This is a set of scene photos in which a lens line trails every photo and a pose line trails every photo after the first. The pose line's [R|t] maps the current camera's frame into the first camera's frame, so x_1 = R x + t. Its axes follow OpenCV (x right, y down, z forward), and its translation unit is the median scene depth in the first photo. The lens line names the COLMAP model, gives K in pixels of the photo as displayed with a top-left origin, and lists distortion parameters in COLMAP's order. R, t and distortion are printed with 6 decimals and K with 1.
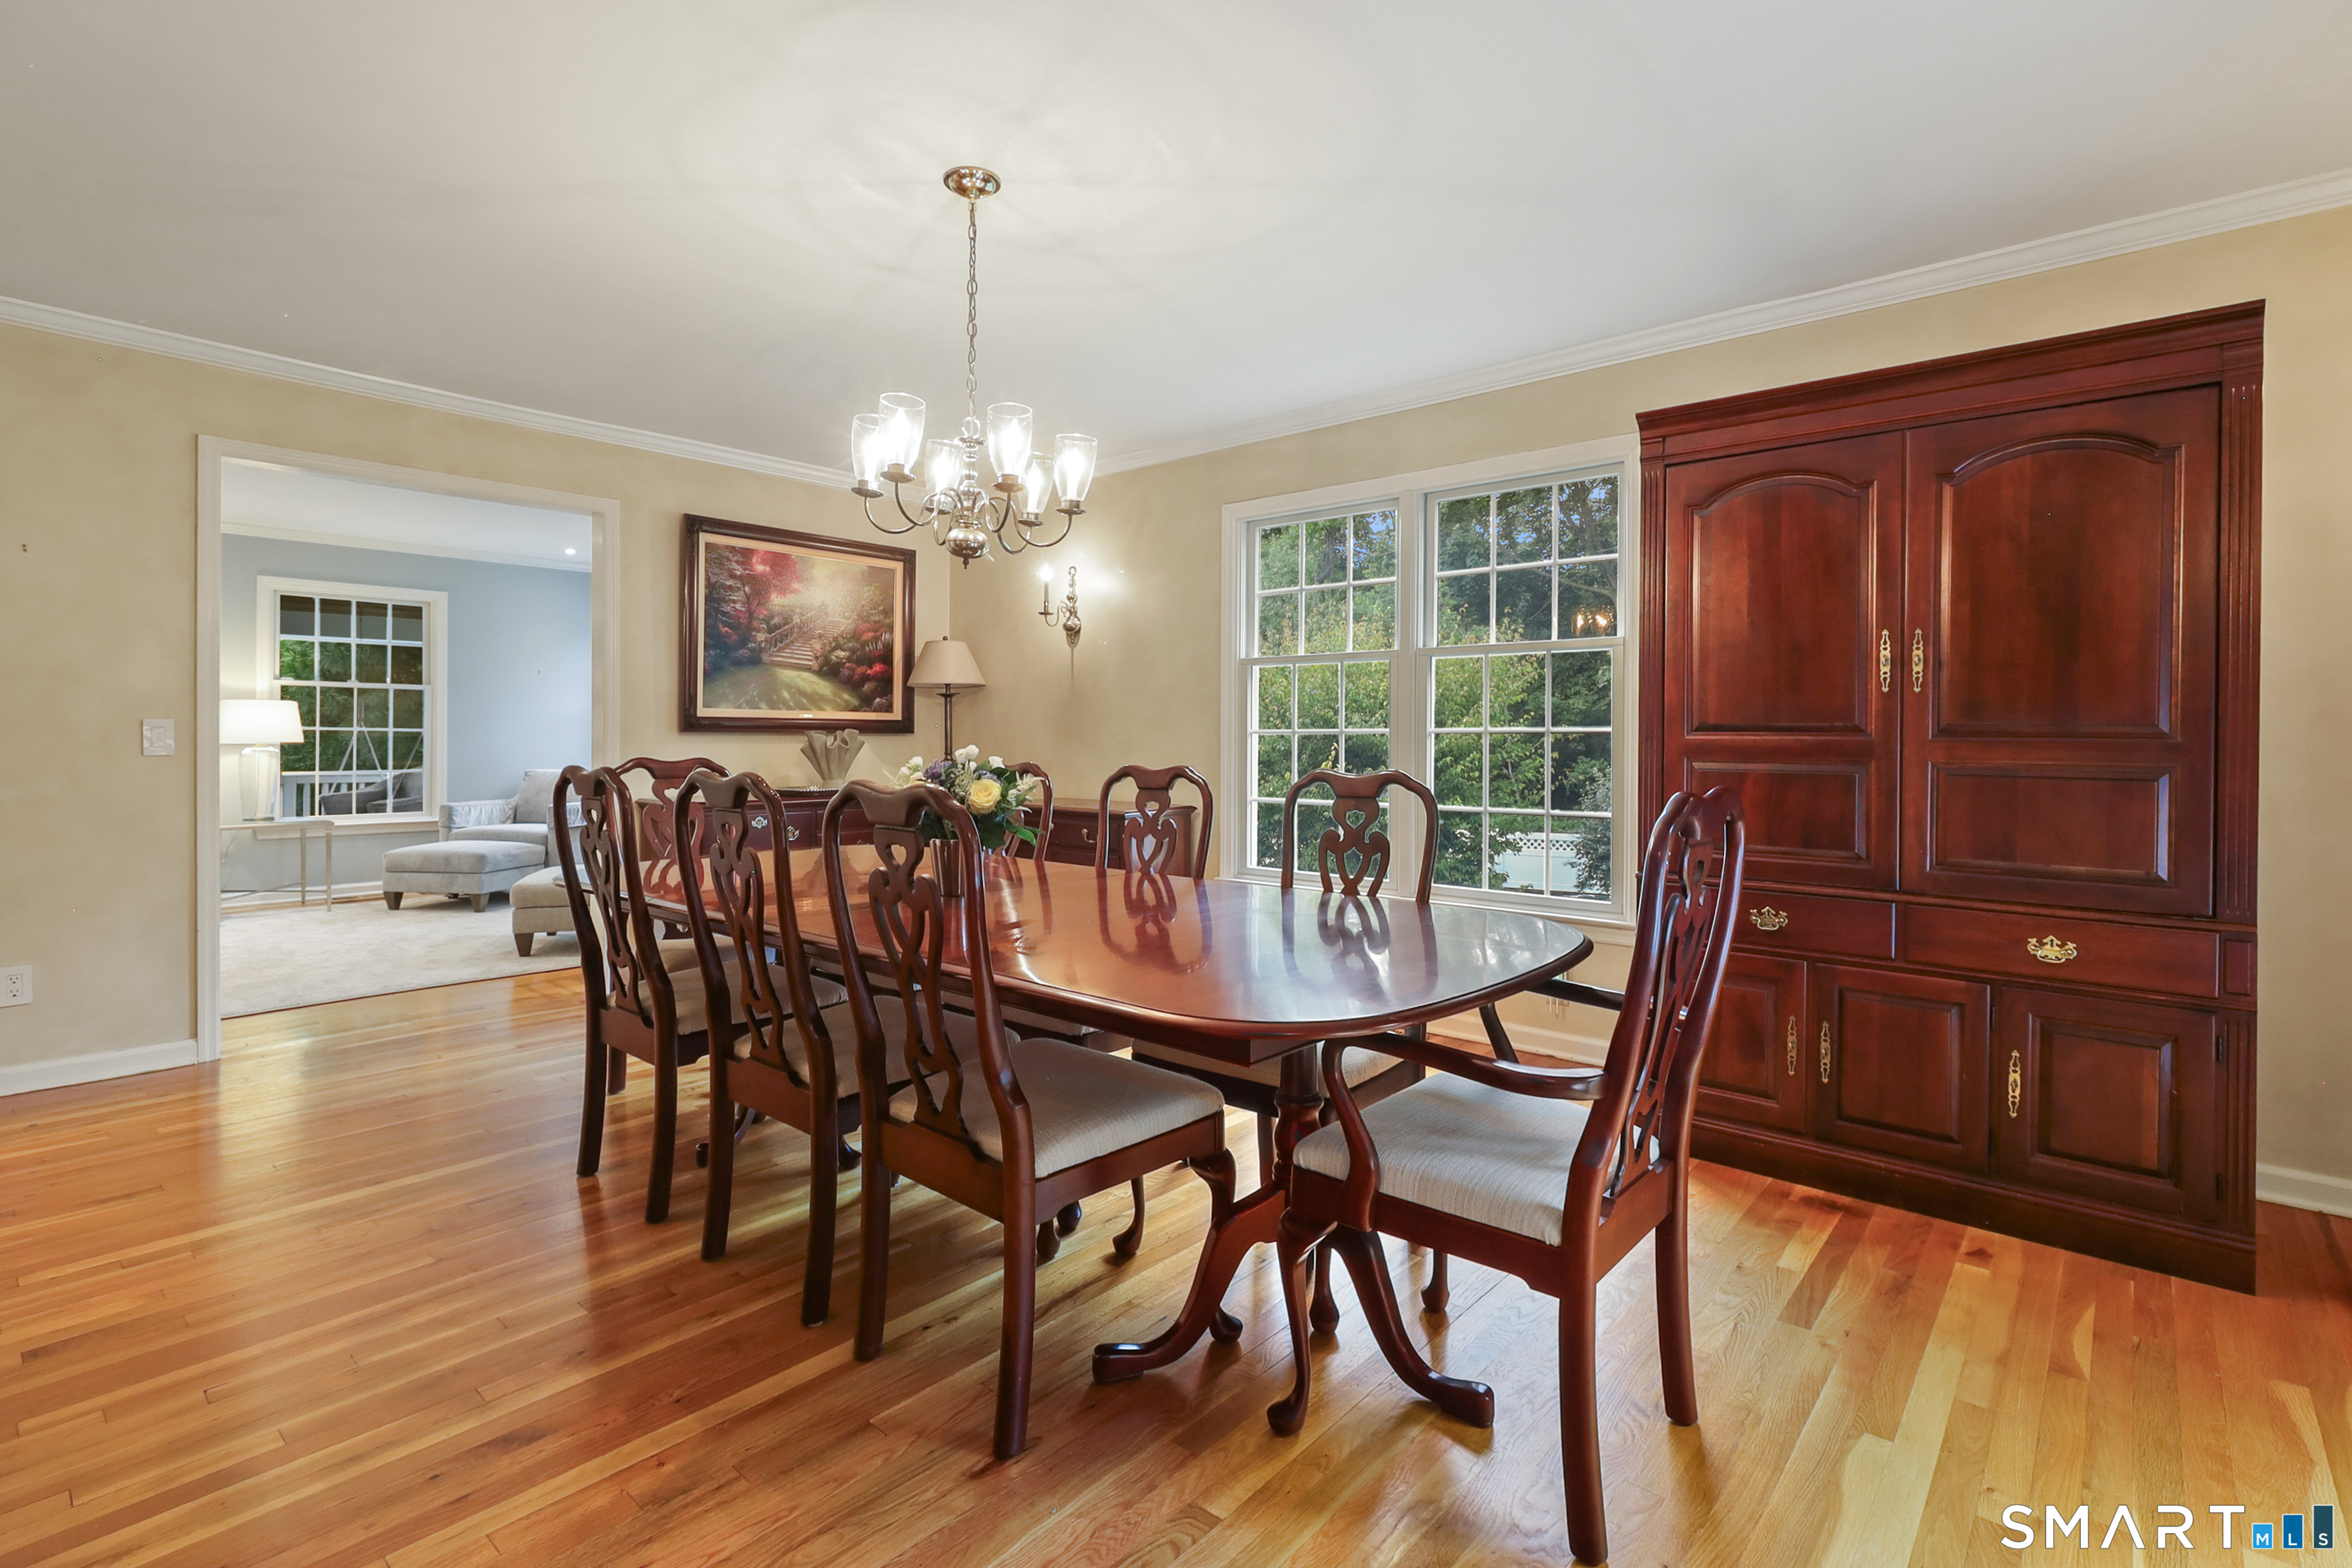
lens RADIAL K [[1097.1, 0, 1210.2], [0, 1097.1, 750.1], [0, 0, 1]] dist [-0.002897, -0.000337]
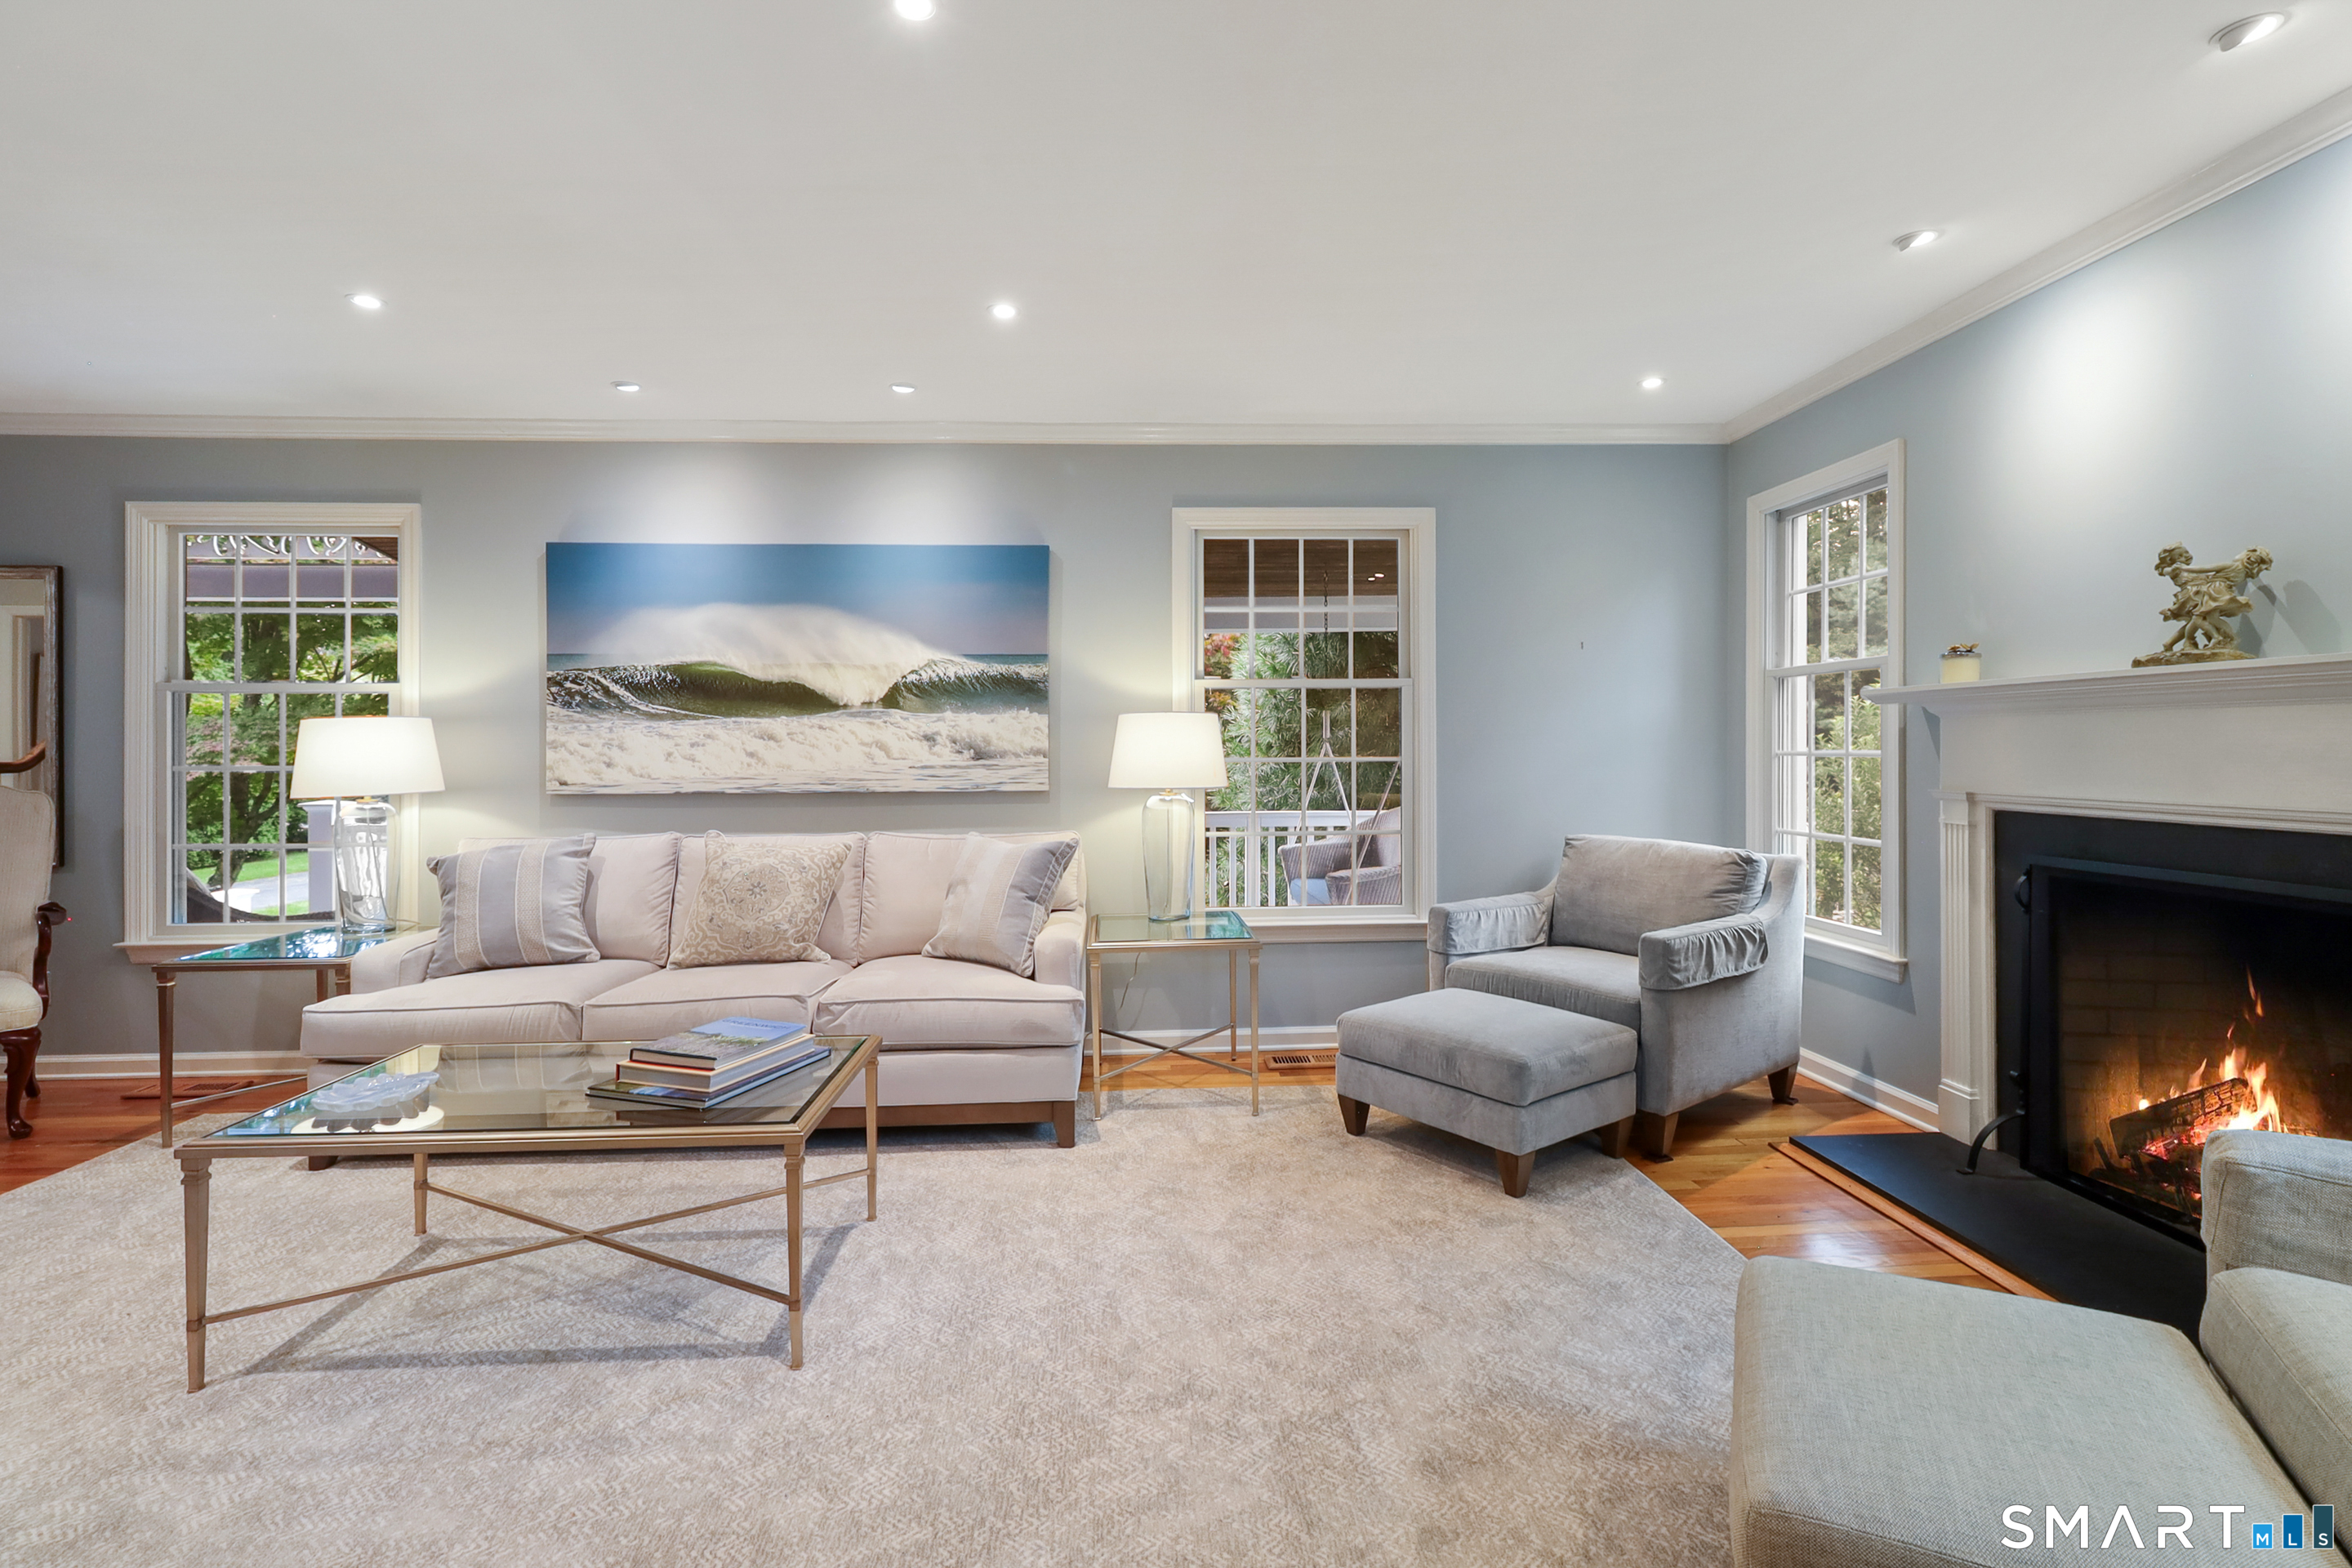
lens RADIAL K [[1097.1, 0, 1210.2], [0, 1097.1, 750.1], [0, 0, 1]] dist [-0.002897, -0.000337]
pose [[0.706301, -0.004358, -0.707898, -0.410770], [0.006712, 0.999977, 0.000540, -0.025245], [0.707880, -0.005133, 0.706314, 0.563279]]
